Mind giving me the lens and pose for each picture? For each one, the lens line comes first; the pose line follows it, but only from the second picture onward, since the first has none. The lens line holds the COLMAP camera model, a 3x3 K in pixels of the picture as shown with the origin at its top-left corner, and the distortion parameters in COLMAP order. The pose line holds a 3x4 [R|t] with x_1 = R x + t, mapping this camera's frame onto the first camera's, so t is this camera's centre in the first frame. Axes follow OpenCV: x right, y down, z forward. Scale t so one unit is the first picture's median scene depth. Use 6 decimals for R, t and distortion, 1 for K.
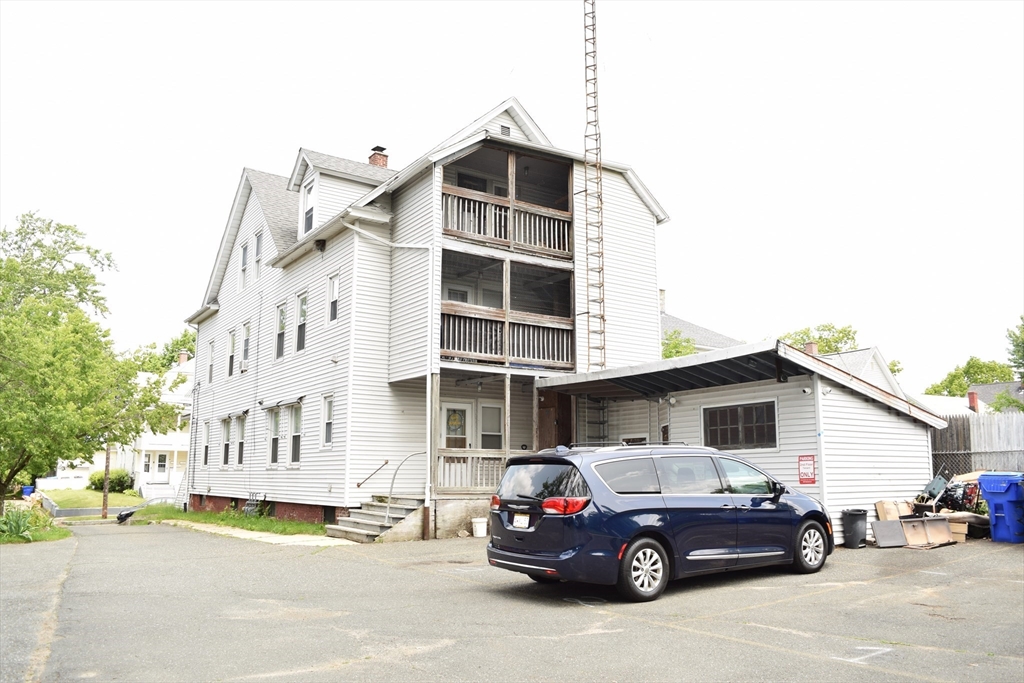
lens RADIAL K [[805.9, 0, 512.2], [0, 805.9, 345.6], [0, 0, 1]] dist [-0.094213, 0.021773]
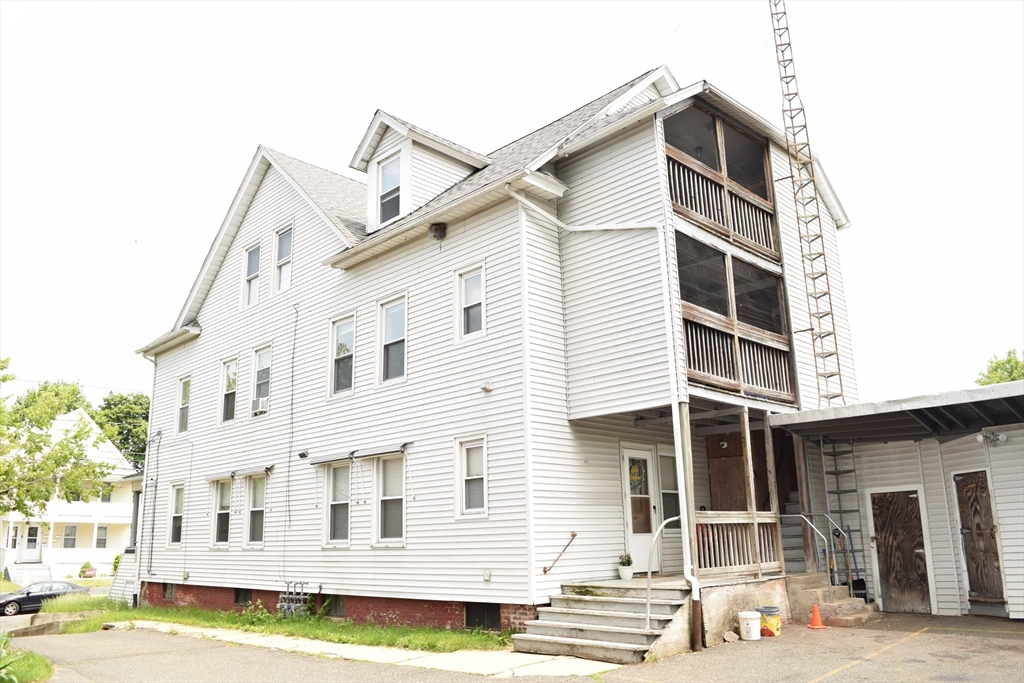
lens RADIAL K [[805.9, 0, 511.6], [0, 805.9, 344.2], [0, 0, 1]] dist [-0.094213, 0.021773]
pose [[0.982445, 0.021079, 0.185358, -0.325176], [-0.005750, 0.996546, -0.082849, 0.037375], [-0.186464, 0.080329, 0.979172, 0.307880]]
